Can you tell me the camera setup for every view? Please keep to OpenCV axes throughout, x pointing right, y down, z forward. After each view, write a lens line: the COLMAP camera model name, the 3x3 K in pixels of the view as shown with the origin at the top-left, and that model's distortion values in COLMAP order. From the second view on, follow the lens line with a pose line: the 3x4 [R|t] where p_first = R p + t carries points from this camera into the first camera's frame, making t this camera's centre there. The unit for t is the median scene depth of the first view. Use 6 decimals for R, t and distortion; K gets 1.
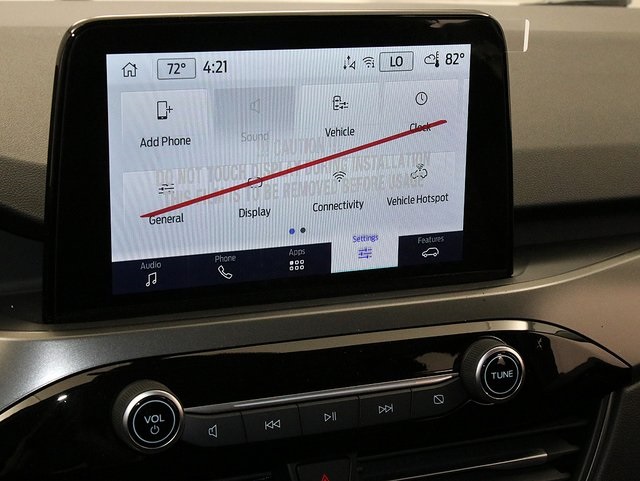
lens RADIAL K [[1403.2, 0, 322.6], [0, 1403.2, 235.1], [0, 0, 1]] dist [0.111902, 0.000000]
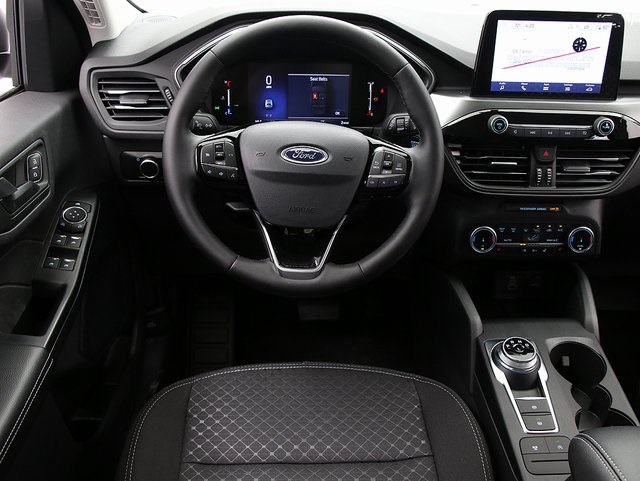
lens RADIAL K [[695.2, 0, 320.5], [0, 695.2, 238.2], [0, 0, 1]] dist [-0.058464, 0.000000]
pose [[0.942555, 0.139142, -0.303694, 0.023198], [-0.090310, 0.981408, 0.169357, 0.143418], [0.321613, -0.132202, 0.937597, -0.758673]]
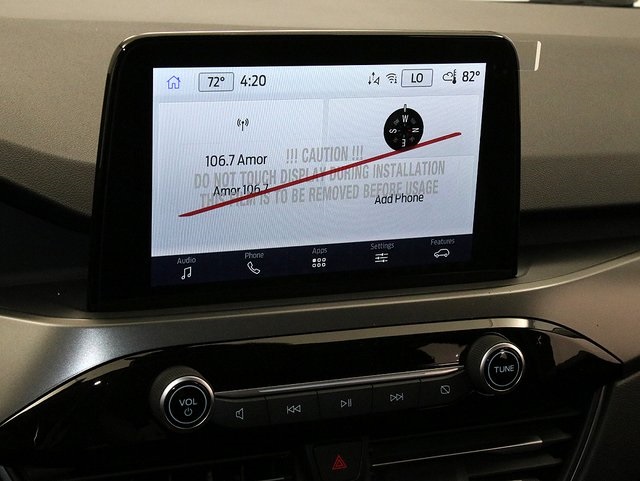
lens RADIAL K [[1403.2, 0, 320.8], [0, 1403.2, 241.4], [0, 0, 1]] dist [0.111902, 0.000000]
pose [[0.999501, 0.031557, 0.001510, -0.019466], [-0.031590, 0.998924, 0.033958, -0.032527], [-0.000437, -0.033989, 0.999422, -0.087084]]
